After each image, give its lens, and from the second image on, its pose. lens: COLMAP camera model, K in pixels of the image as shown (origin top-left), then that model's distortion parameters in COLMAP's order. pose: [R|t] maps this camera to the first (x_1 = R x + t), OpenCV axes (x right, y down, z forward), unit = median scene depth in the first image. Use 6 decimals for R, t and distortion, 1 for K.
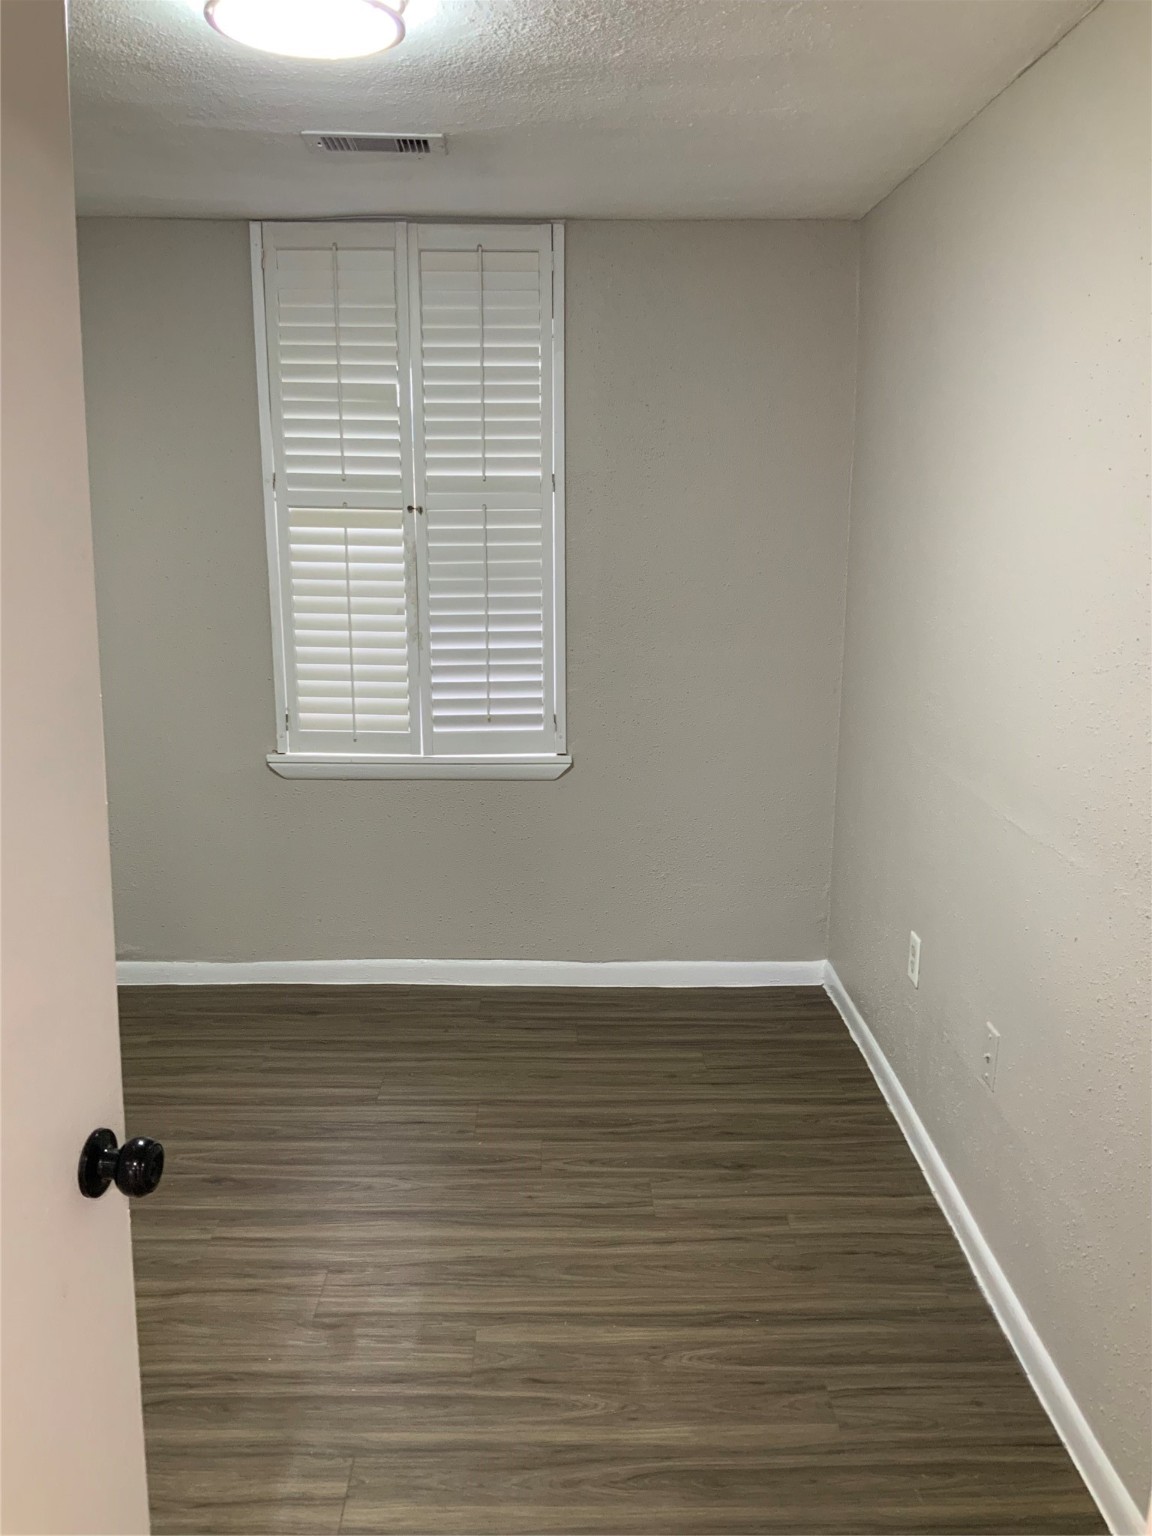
lens RADIAL K [[1270.2, 0, 560.8], [0, 1270.2, 808.0], [0, 0, 1]] dist [0.080340, -0.162644]
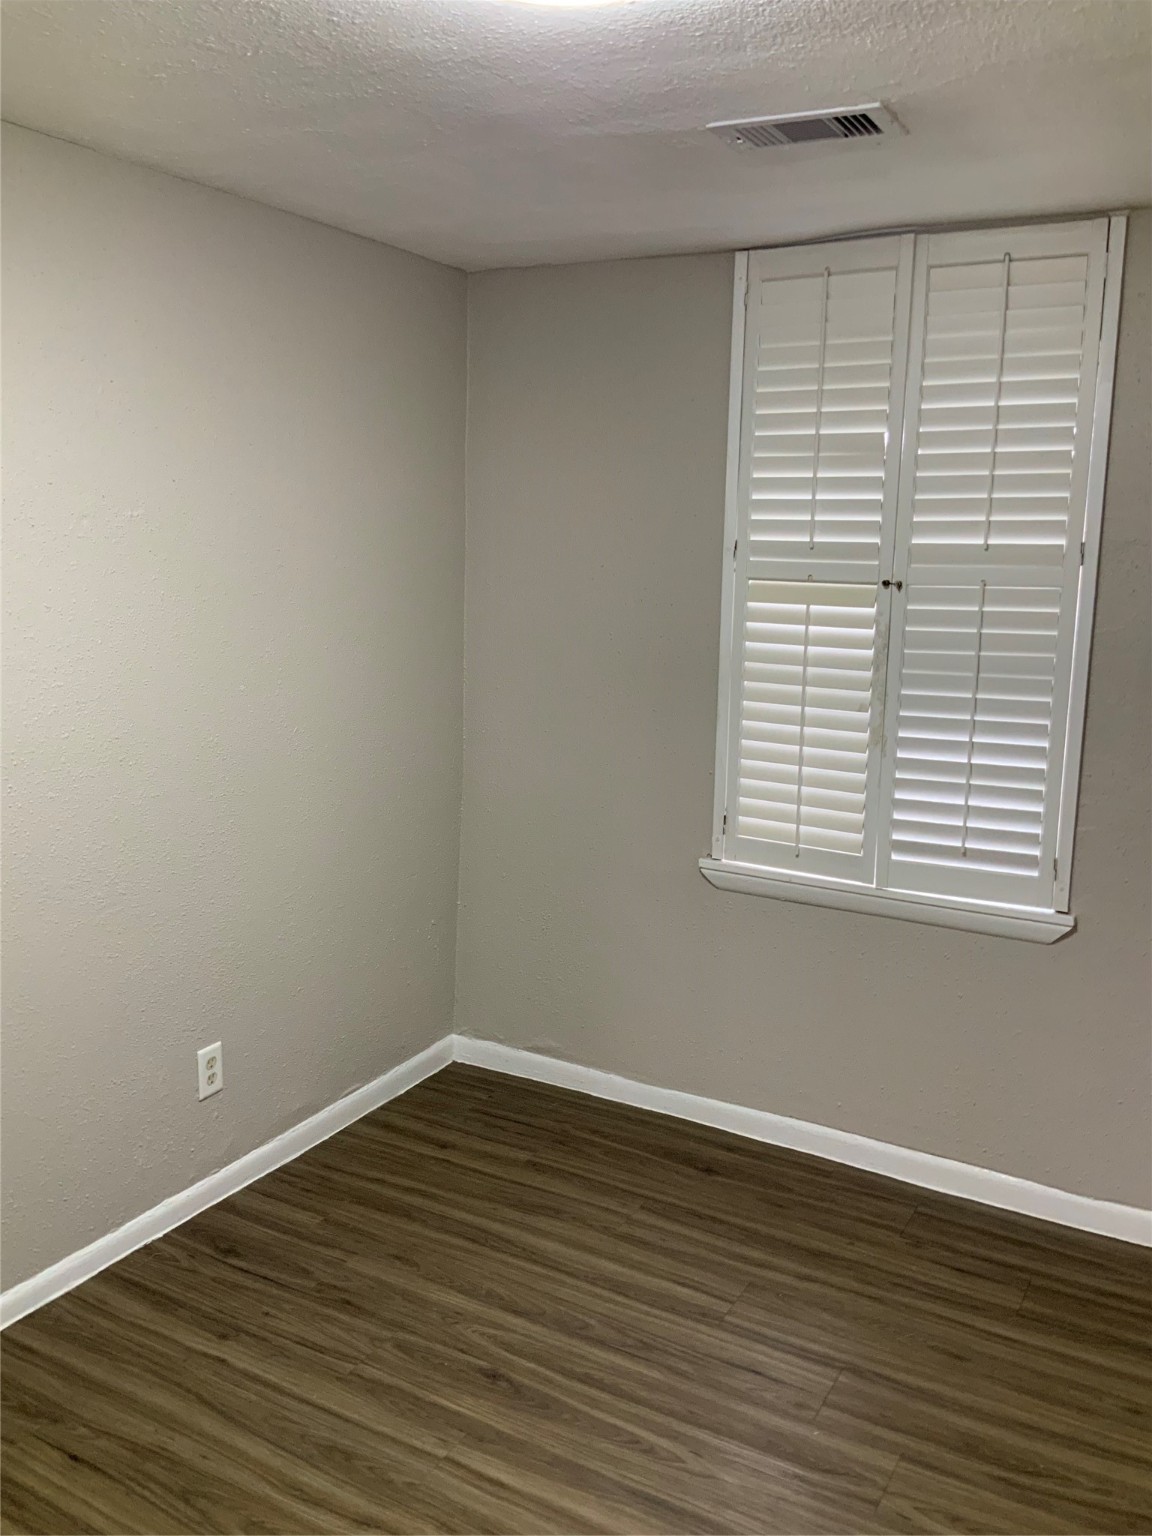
lens RADIAL K [[1270.2, 0, 573.1], [0, 1270.2, 785.0], [0, 0, 1]] dist [0.080340, -0.162644]
pose [[0.863062, 0.107265, -0.493577, 0.124141], [-0.129772, 0.991478, -0.011449, -0.074888], [0.488142, 0.073934, 0.869627, 0.215028]]
